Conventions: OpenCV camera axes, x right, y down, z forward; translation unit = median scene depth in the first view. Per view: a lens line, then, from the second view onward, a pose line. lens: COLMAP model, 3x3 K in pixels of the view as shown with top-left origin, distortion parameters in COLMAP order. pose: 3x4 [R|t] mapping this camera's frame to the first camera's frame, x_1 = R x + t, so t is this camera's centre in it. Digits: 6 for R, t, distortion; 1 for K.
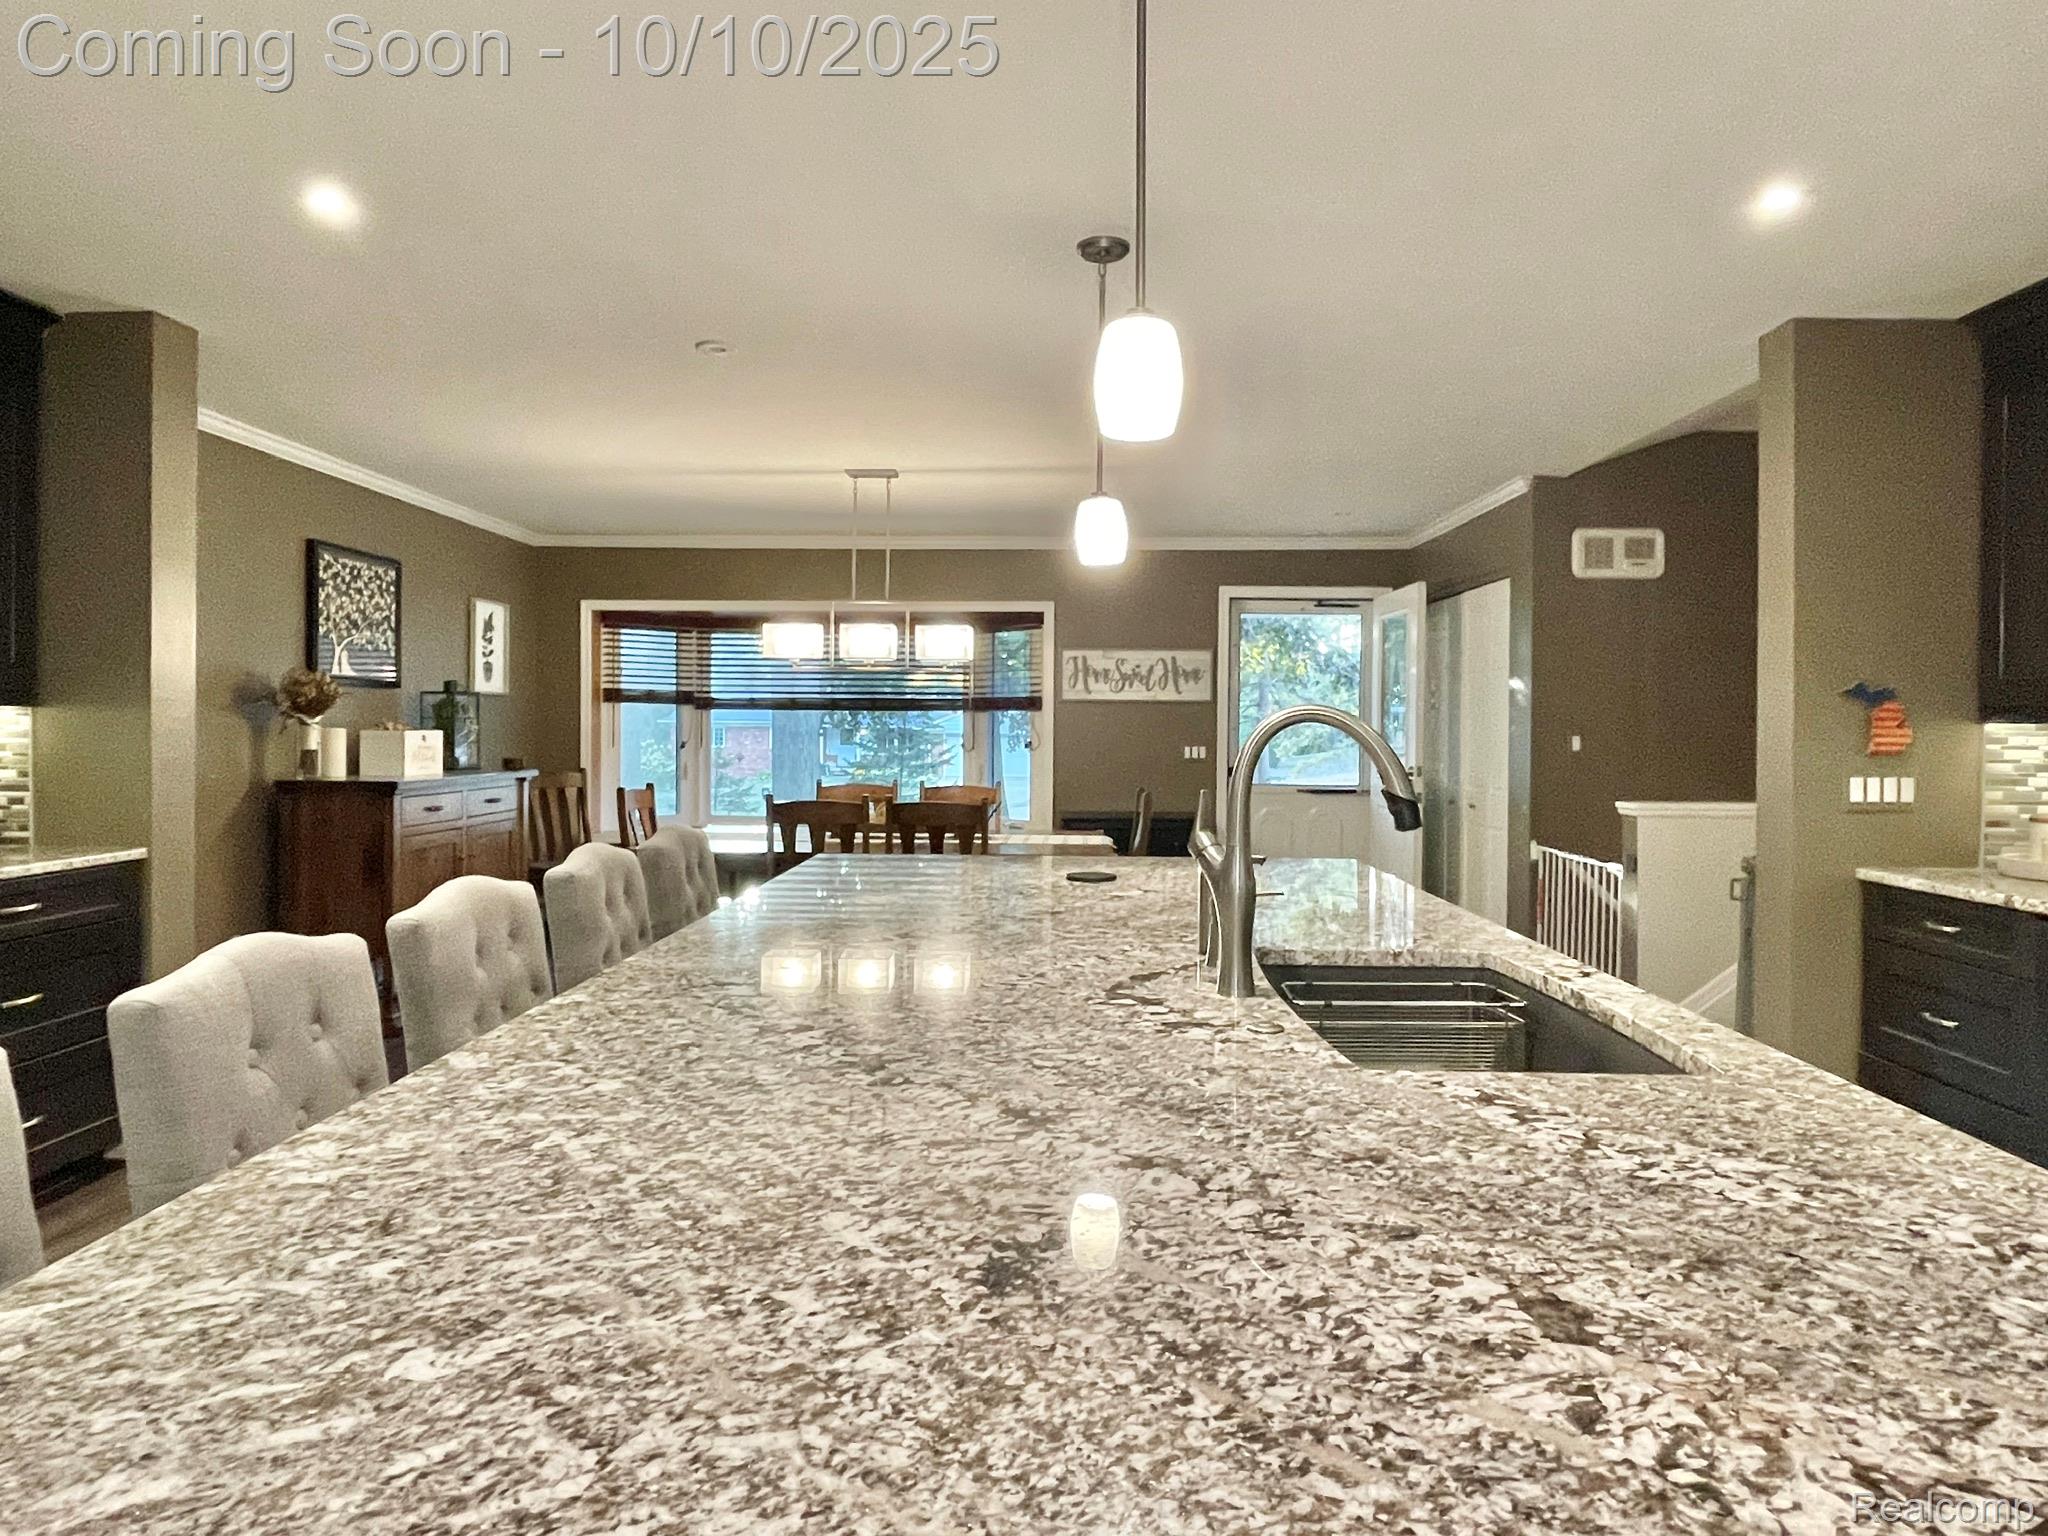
lens RADIAL K [[1238.0, 0, 1024.0], [0, 1238.0, 768.0], [0, 0, 1]] dist [-0.005610, -0.000943]
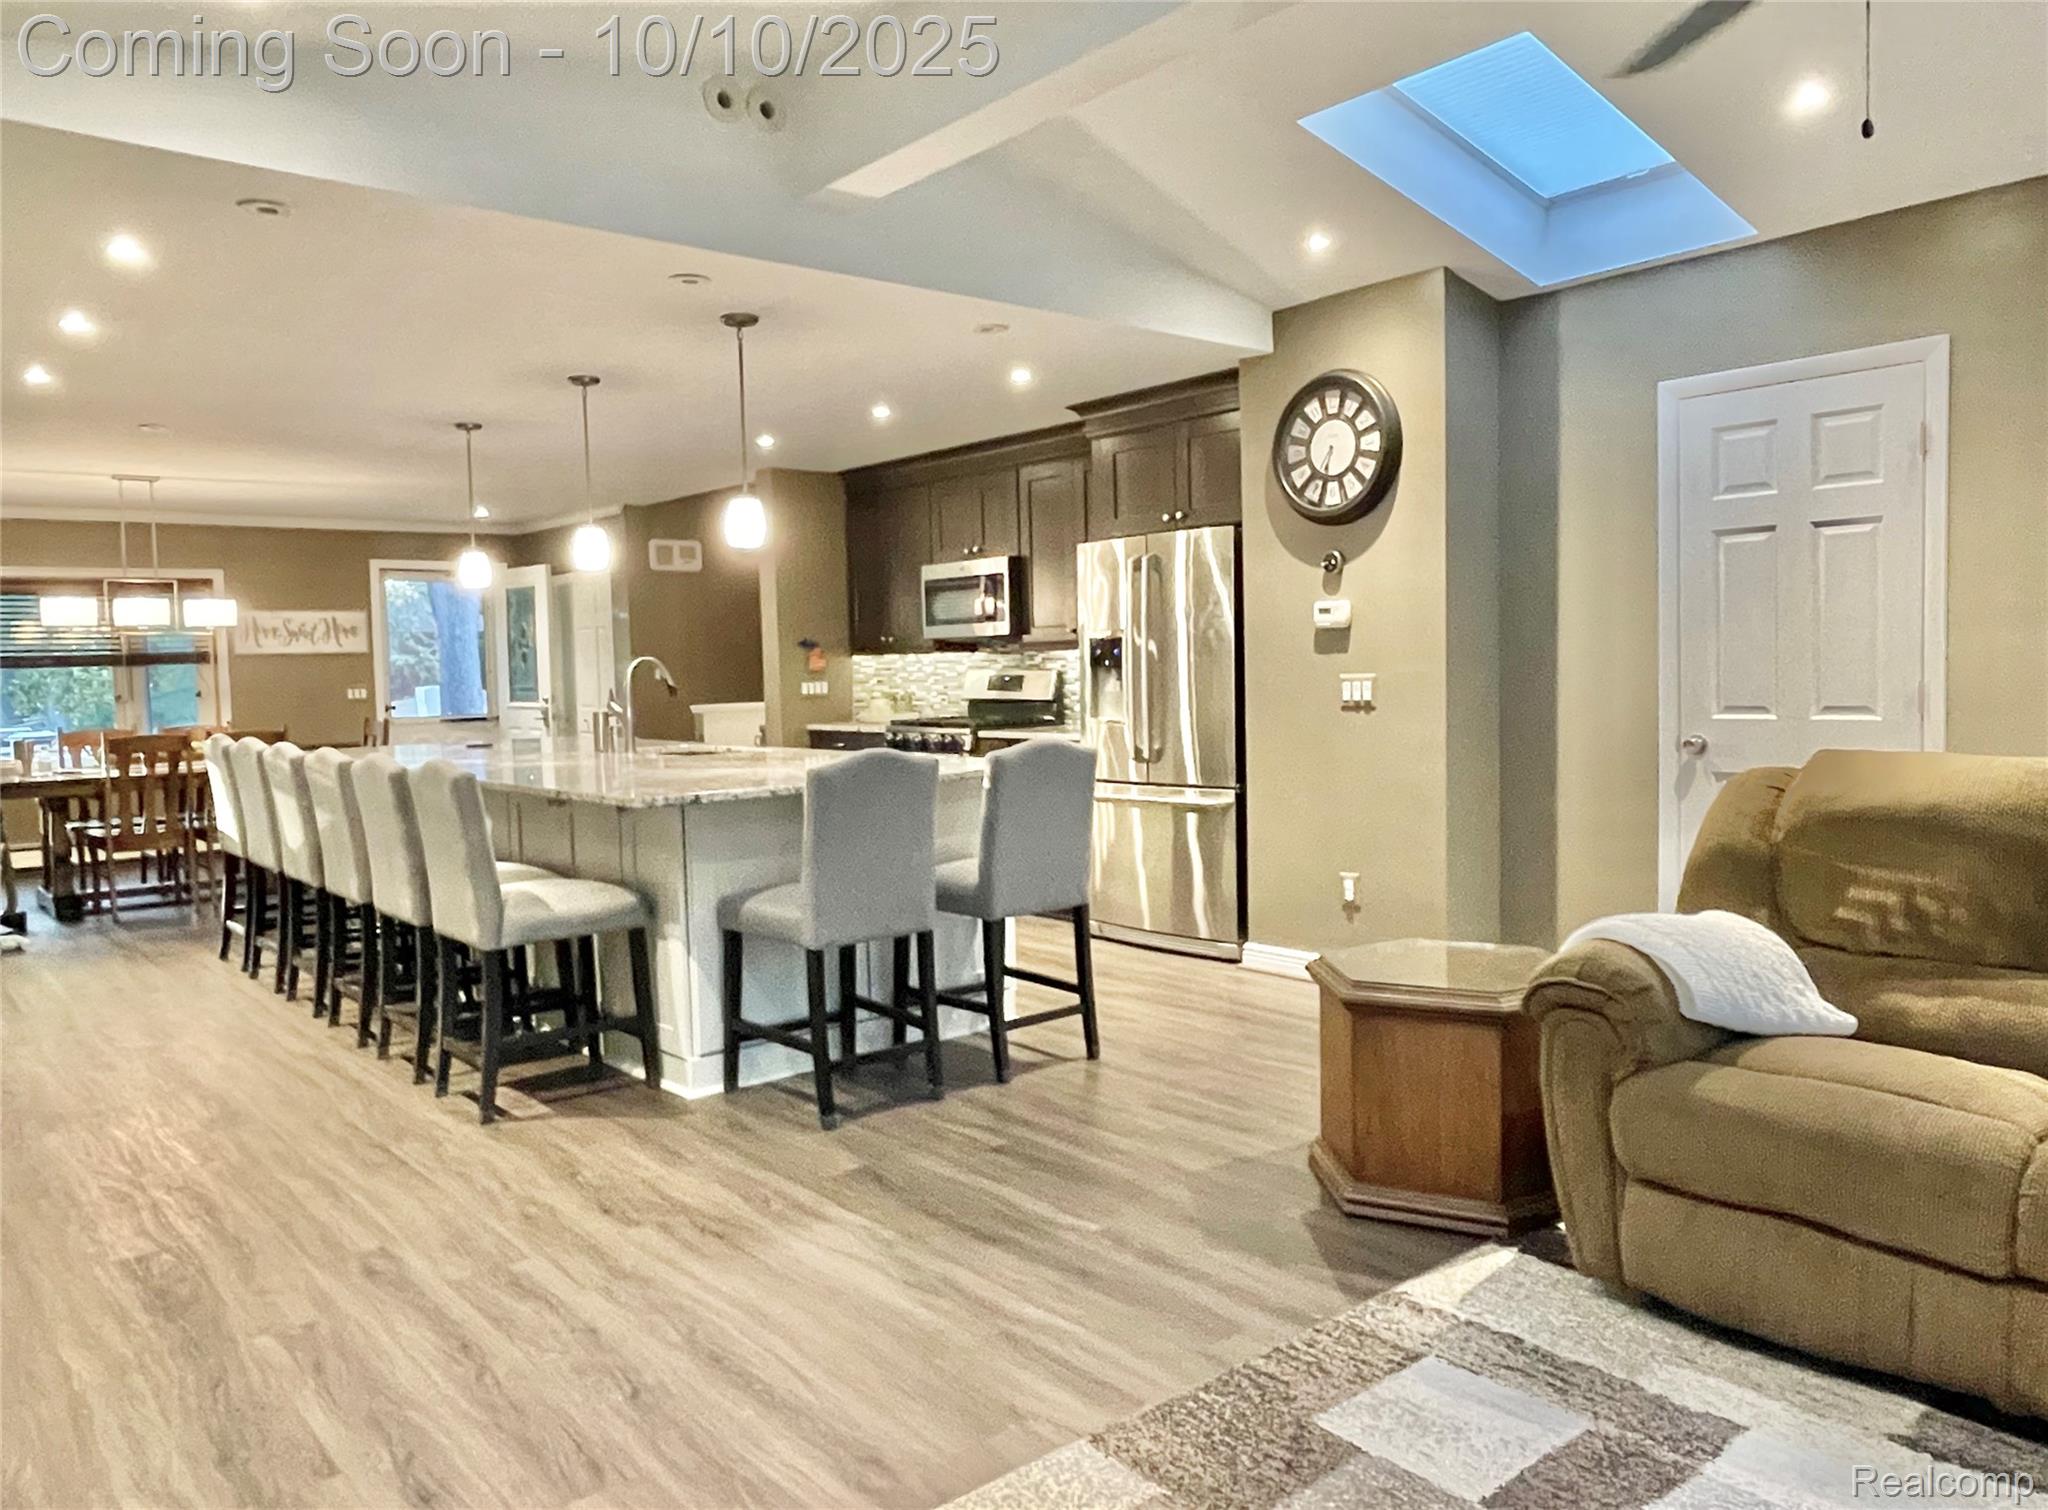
lens RADIAL K [[1450.0, 0, 982.9], [0, 1450.0, 746.3], [0, 0, 1]] dist [-0.006706, -0.002249]
pose [[0.761456, -0.065181, 0.644931, -0.411577], [0.052558, 0.997864, 0.038796, 0.020477], [-0.646082, 0.004355, 0.763256, -0.639927]]
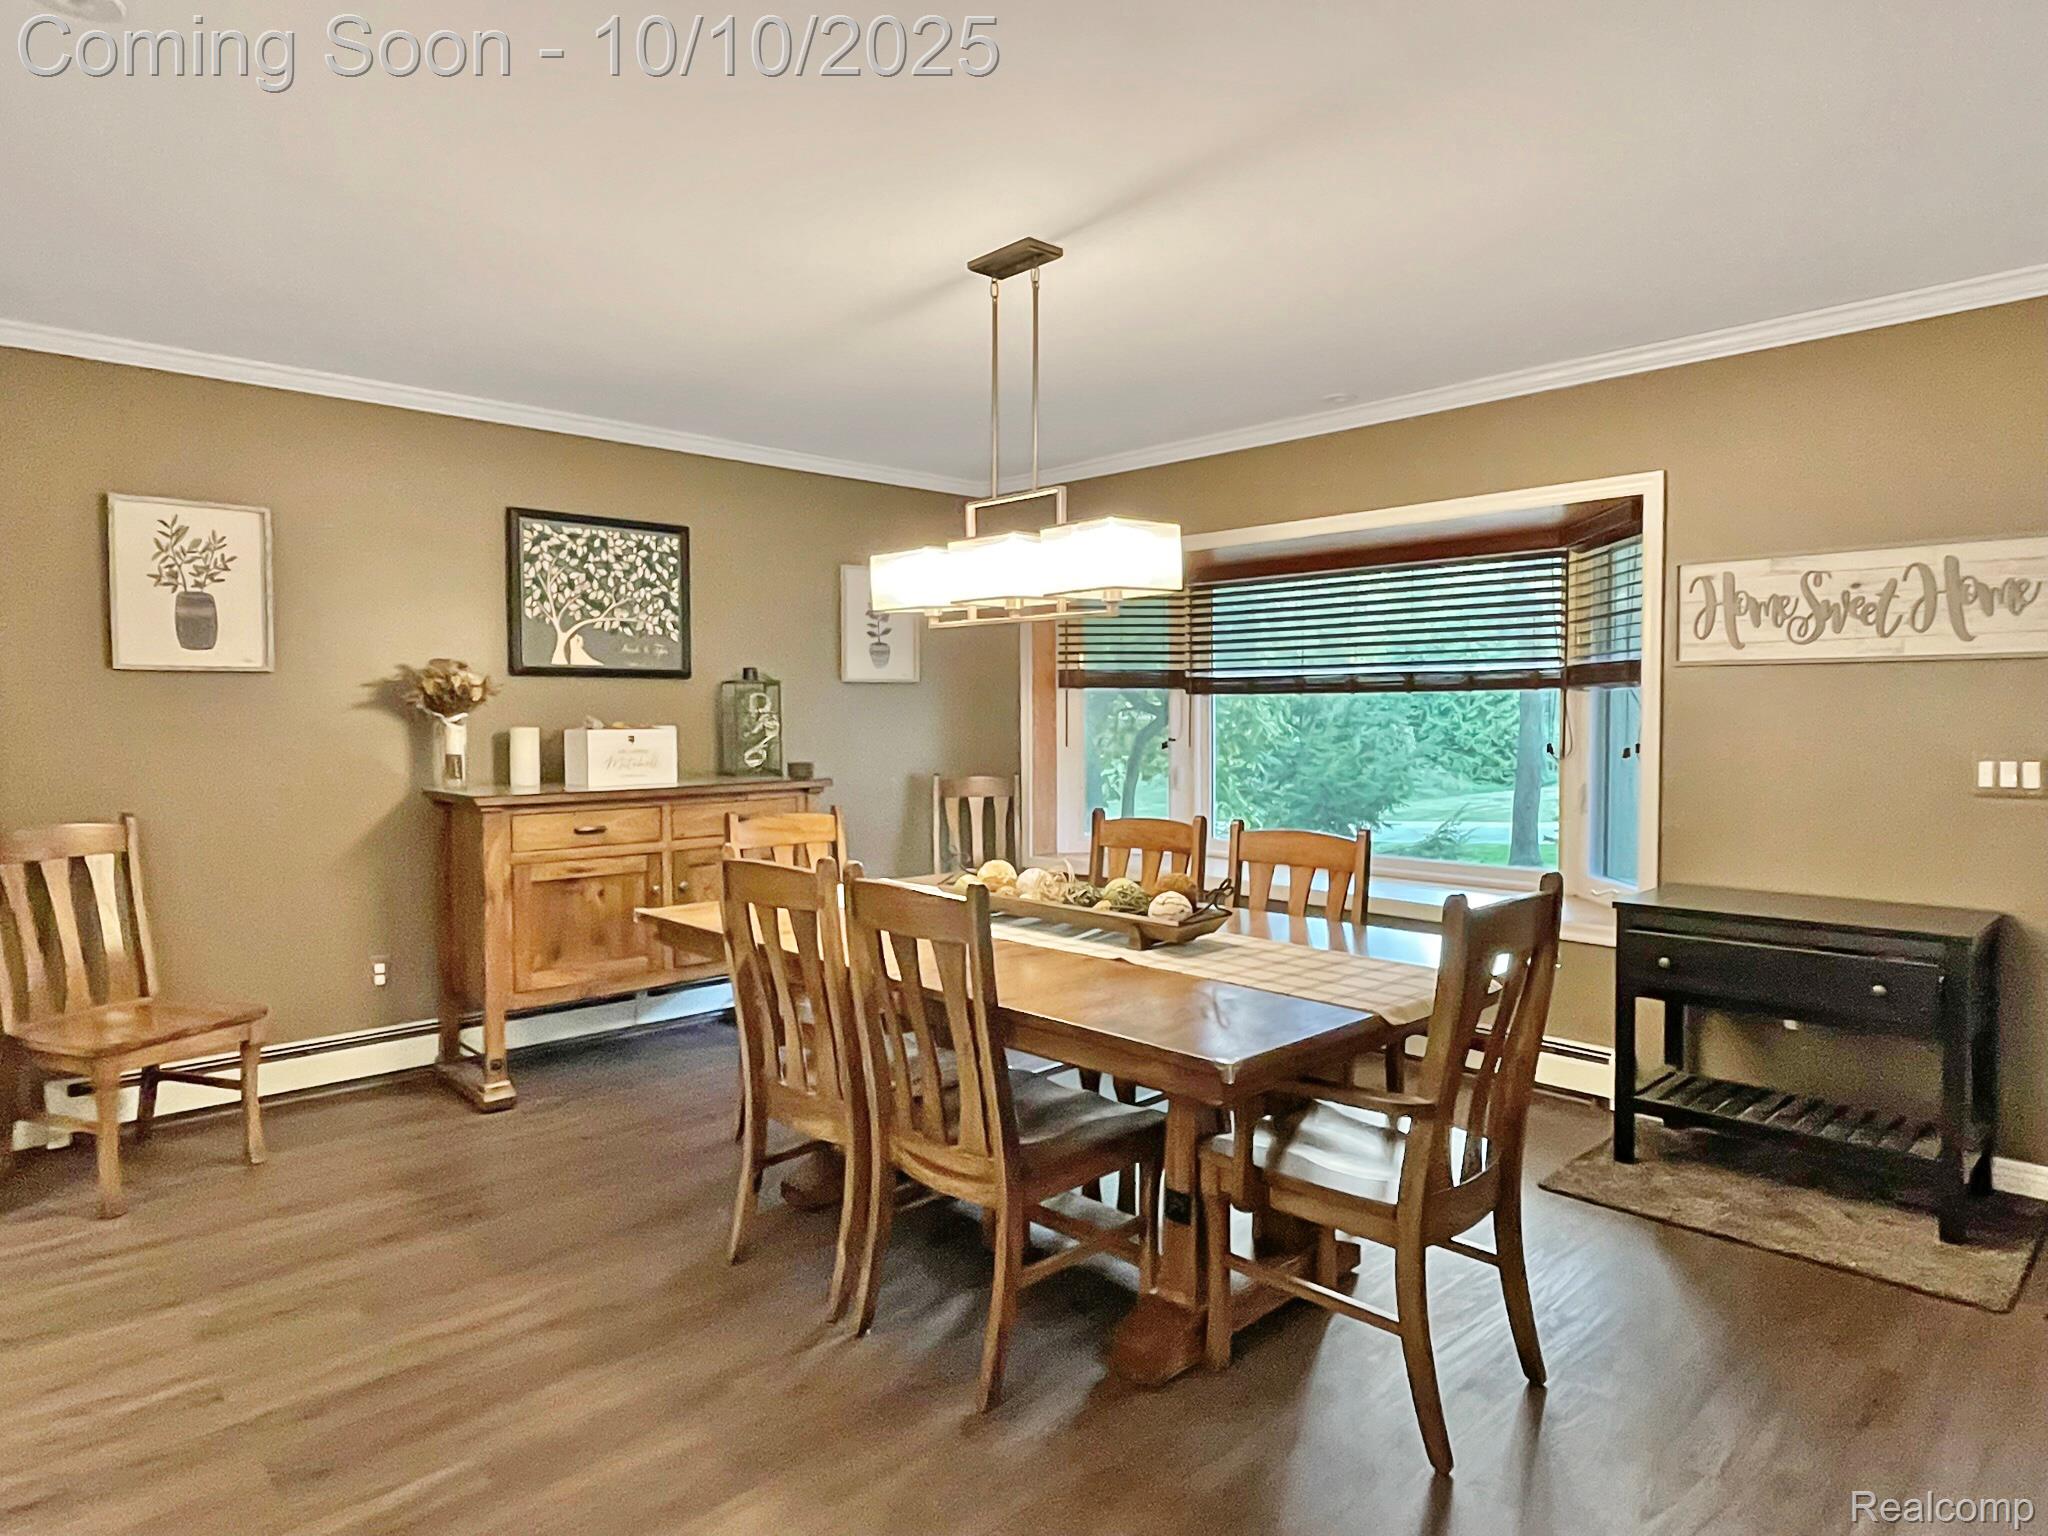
lens RADIAL K [[1220.7, 0, 1021.9], [0, 1220.7, 777.5], [0, 0, 1]] dist [0.003564, -0.001248]
pose [[0.705779, 0.029940, -0.707799, 0.255321], [-0.014418, 0.999507, 0.027902, -0.023765], [0.708286, -0.009488, 0.705862, 0.587614]]
